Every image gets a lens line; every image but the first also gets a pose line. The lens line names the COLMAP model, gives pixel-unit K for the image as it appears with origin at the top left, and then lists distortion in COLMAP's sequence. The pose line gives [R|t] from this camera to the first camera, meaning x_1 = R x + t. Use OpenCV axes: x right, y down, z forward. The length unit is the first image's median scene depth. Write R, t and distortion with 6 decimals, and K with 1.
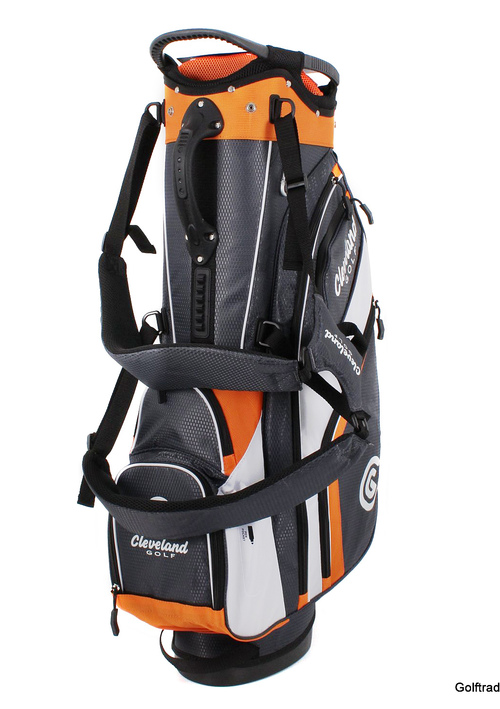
lens RADIAL K [[1025.8, 0, 250.0], [0, 1025.8, 354.5], [0, 0, 1]] dist [-0.309611, -0.006671]
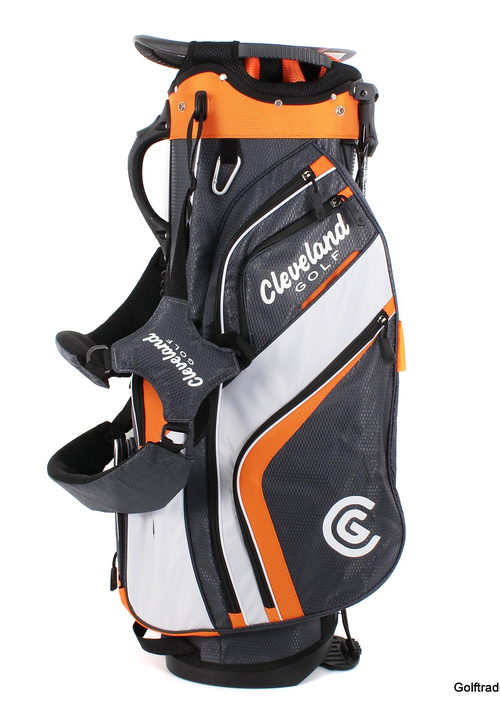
lens RADIAL K [[1025.8, 0, 250.0], [0, 1025.8, 354.5], [0, 0, 1]] dist [-0.309611, -0.006671]
pose [[0.556253, 0.121648, -0.822061, 0.832467], [-0.114863, 0.990987, 0.068923, -0.073552], [0.823036, 0.056086, 0.565213, 0.474471]]
